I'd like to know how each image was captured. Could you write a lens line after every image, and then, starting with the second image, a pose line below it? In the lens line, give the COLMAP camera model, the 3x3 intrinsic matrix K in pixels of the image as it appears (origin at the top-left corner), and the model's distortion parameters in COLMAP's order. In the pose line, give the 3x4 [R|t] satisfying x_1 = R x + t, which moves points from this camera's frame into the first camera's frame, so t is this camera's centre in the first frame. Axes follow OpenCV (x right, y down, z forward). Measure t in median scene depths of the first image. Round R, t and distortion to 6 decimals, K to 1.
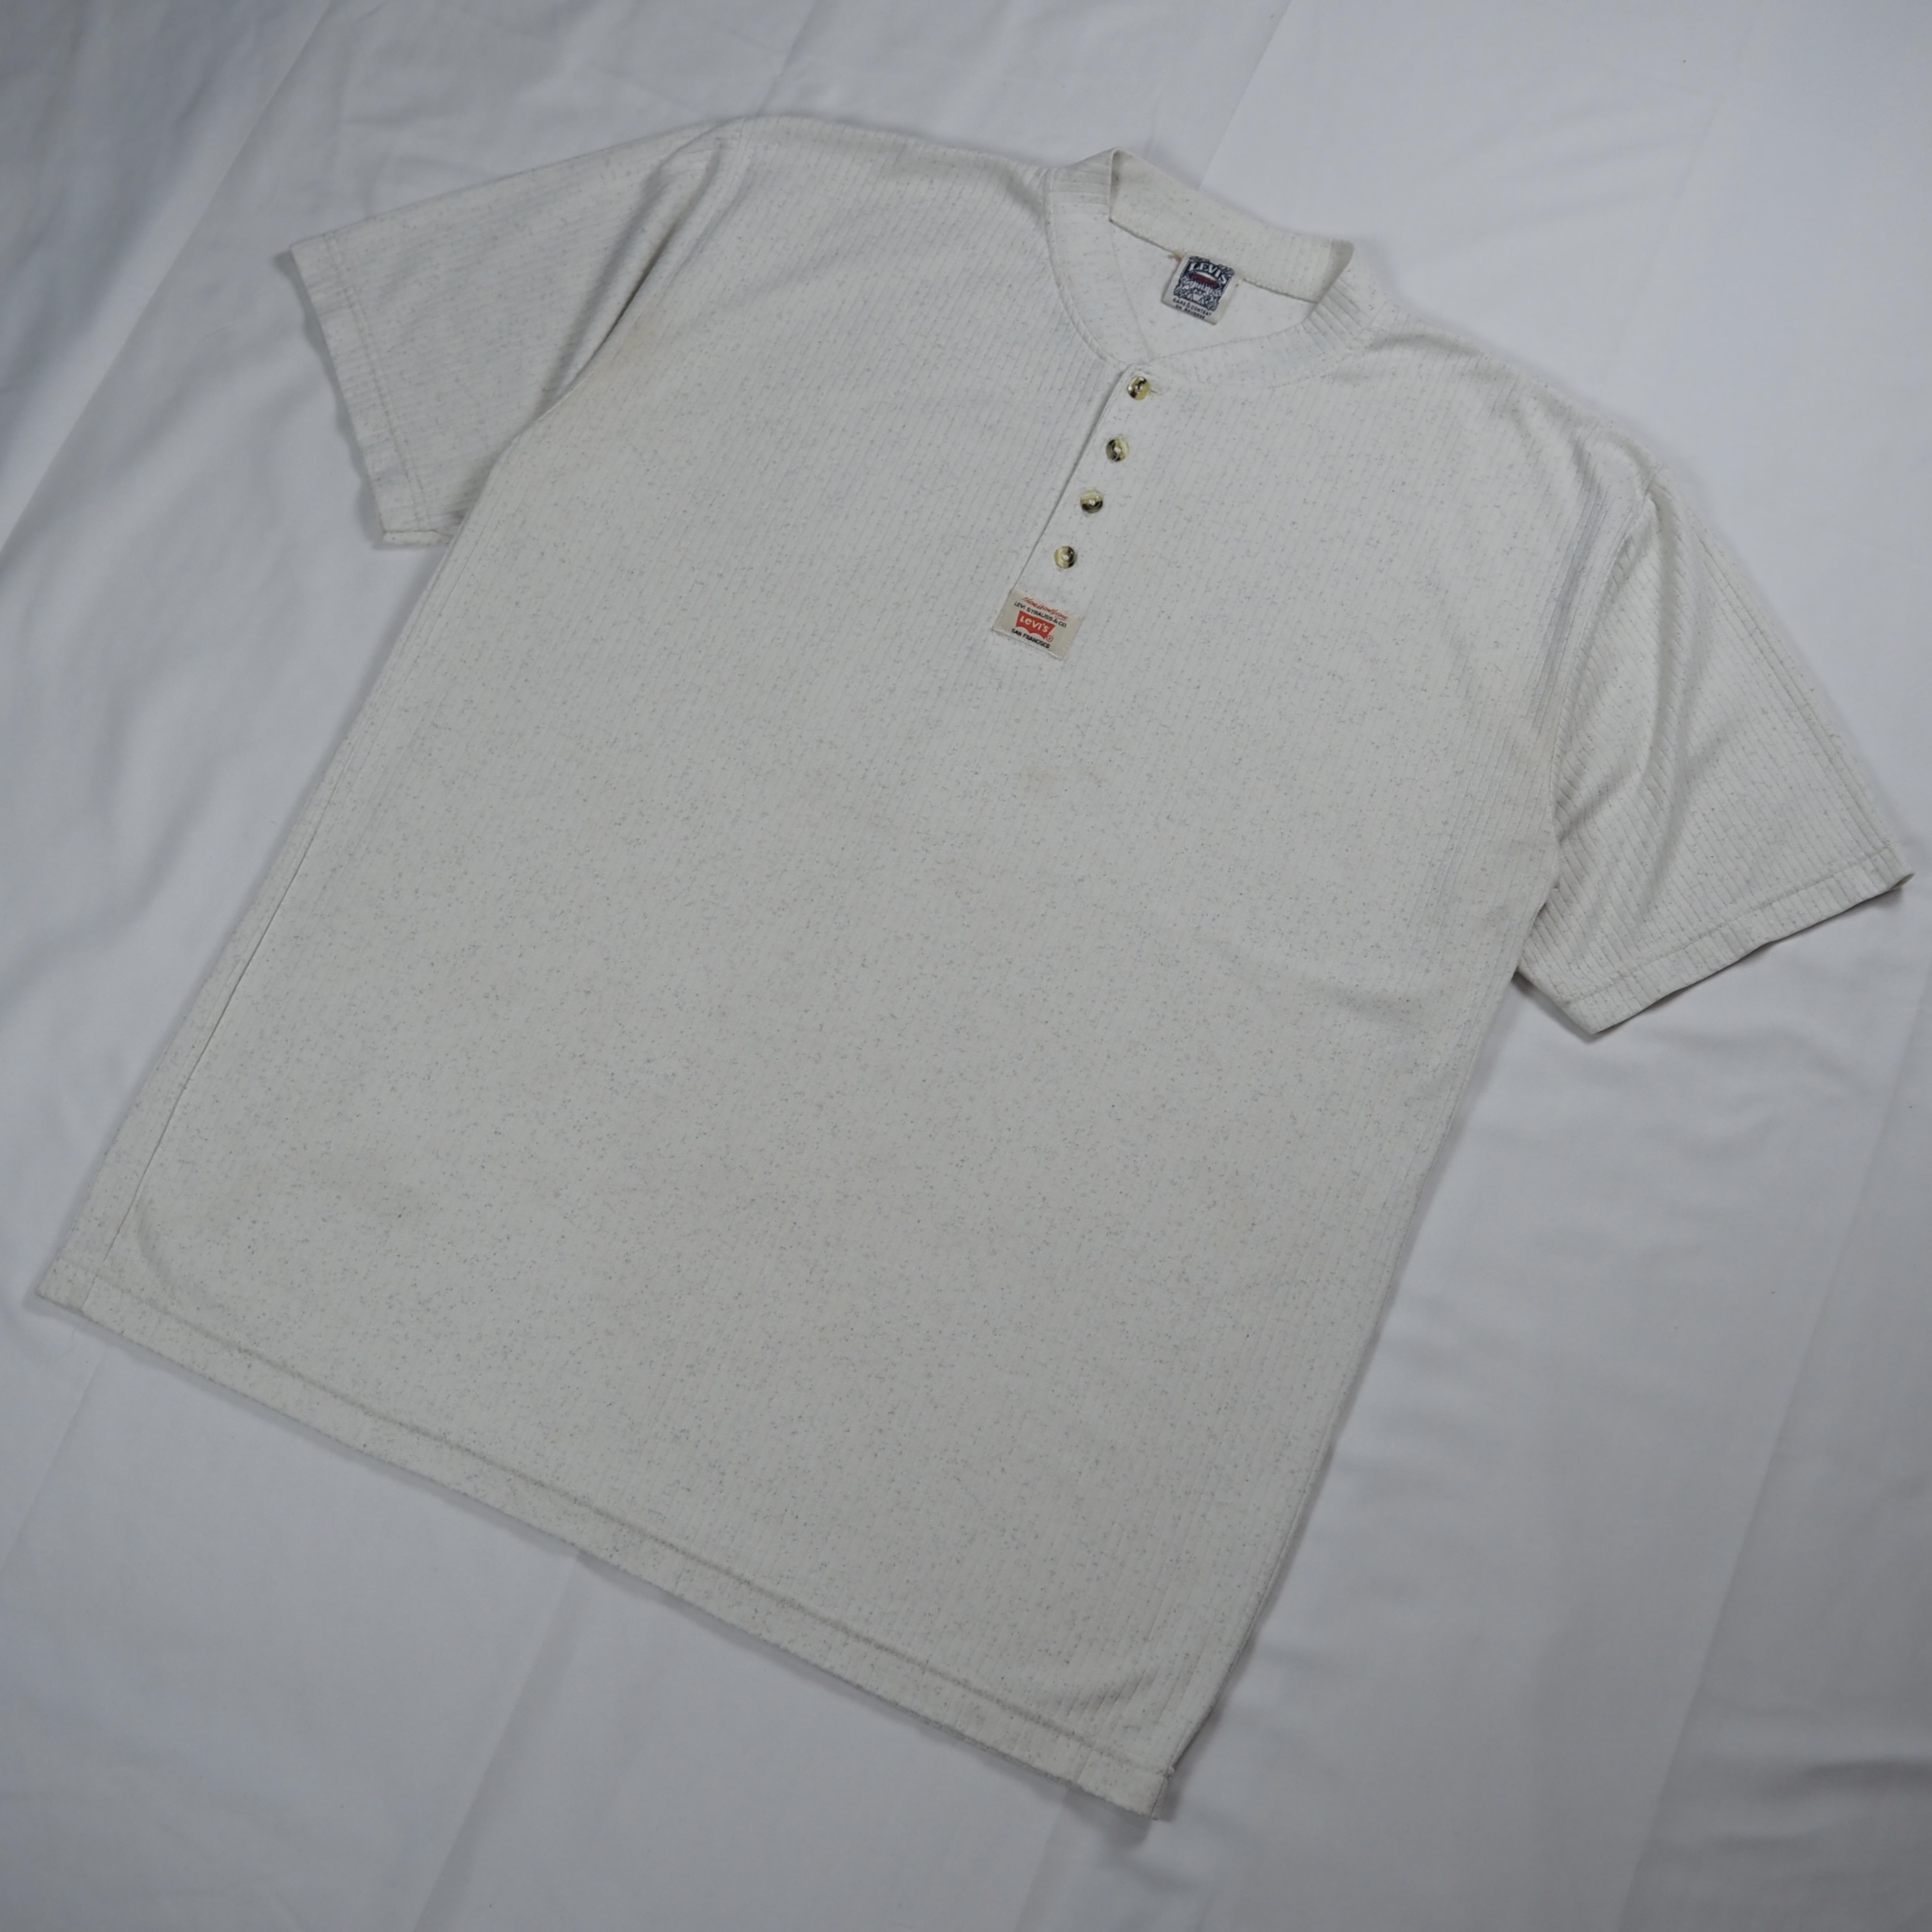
lens RADIAL K [[2518.3, 0, 936.9], [0, 2518.3, 1005.0], [0, 0, 1]] dist [-0.059941, 0.045785]
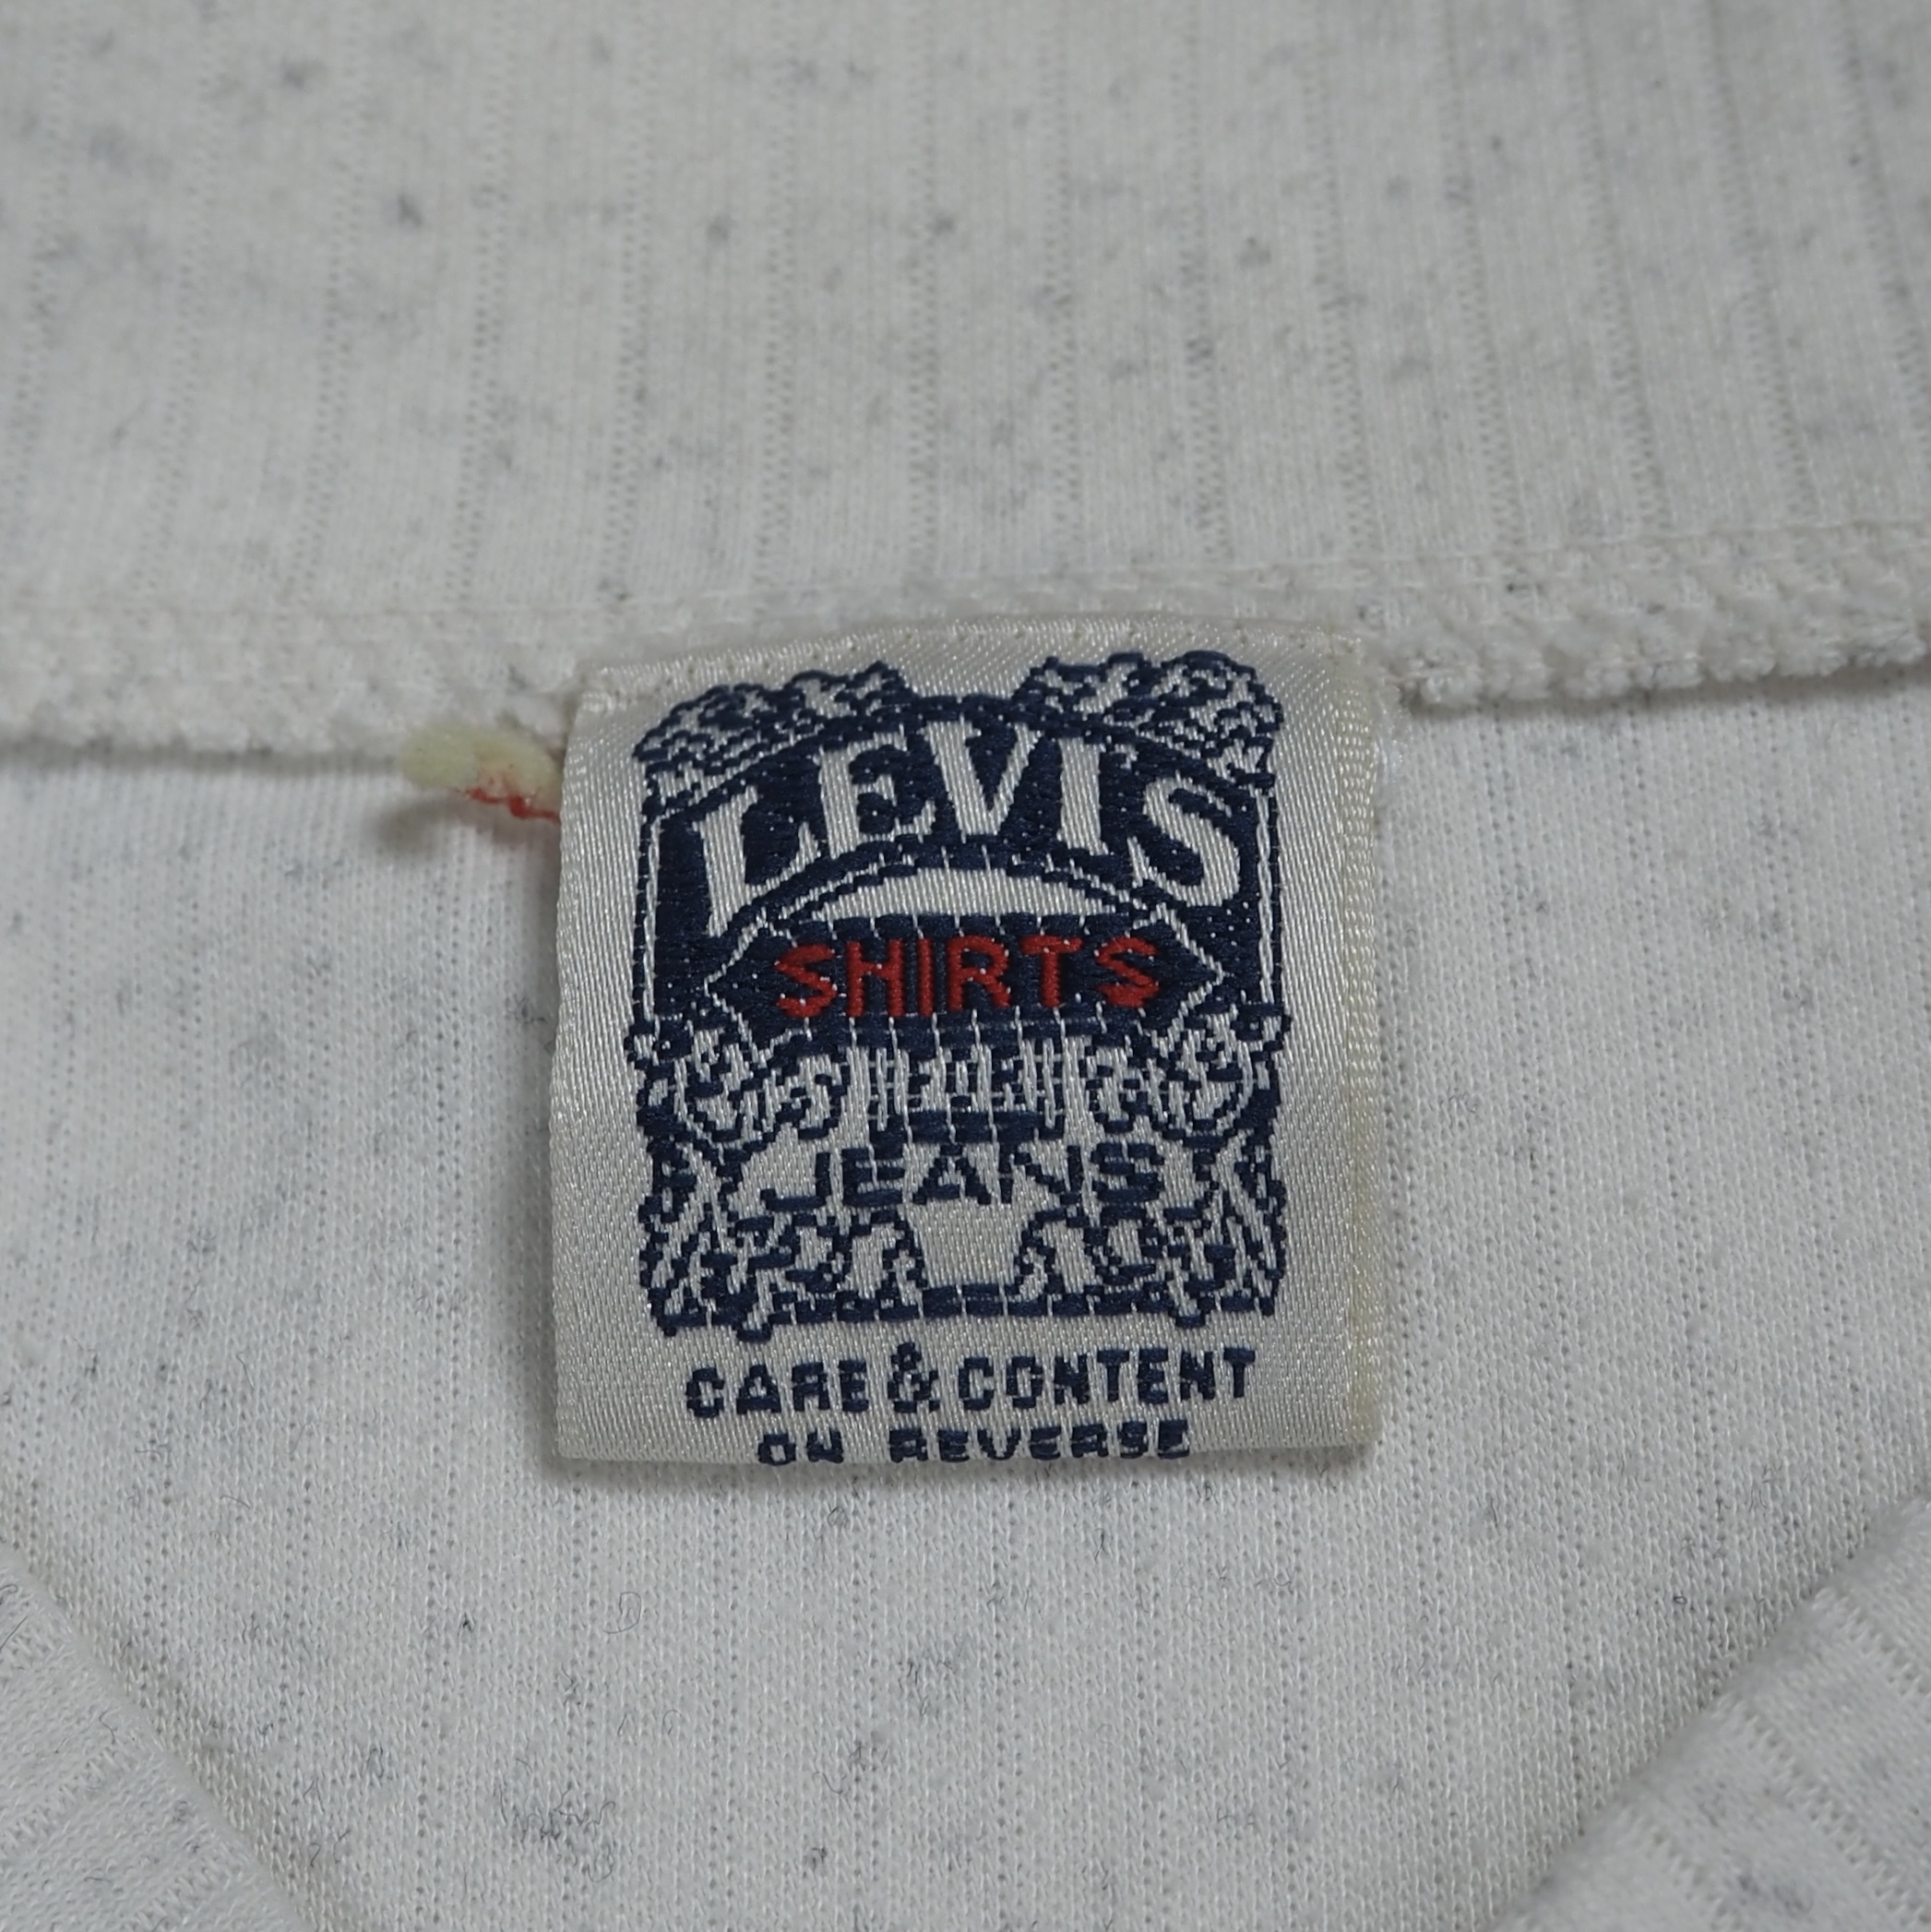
lens RADIAL K [[4150.5, 0, 965.5], [0, 4150.5, 966.0], [0, 0, 1]] dist [0.009722, -0.177804]
pose [[0.897534, -0.428508, 0.103984, 0.098014], [0.436008, 0.897644, -0.064285, -0.292356], [-0.065794, 0.103036, 0.992499, 0.914301]]
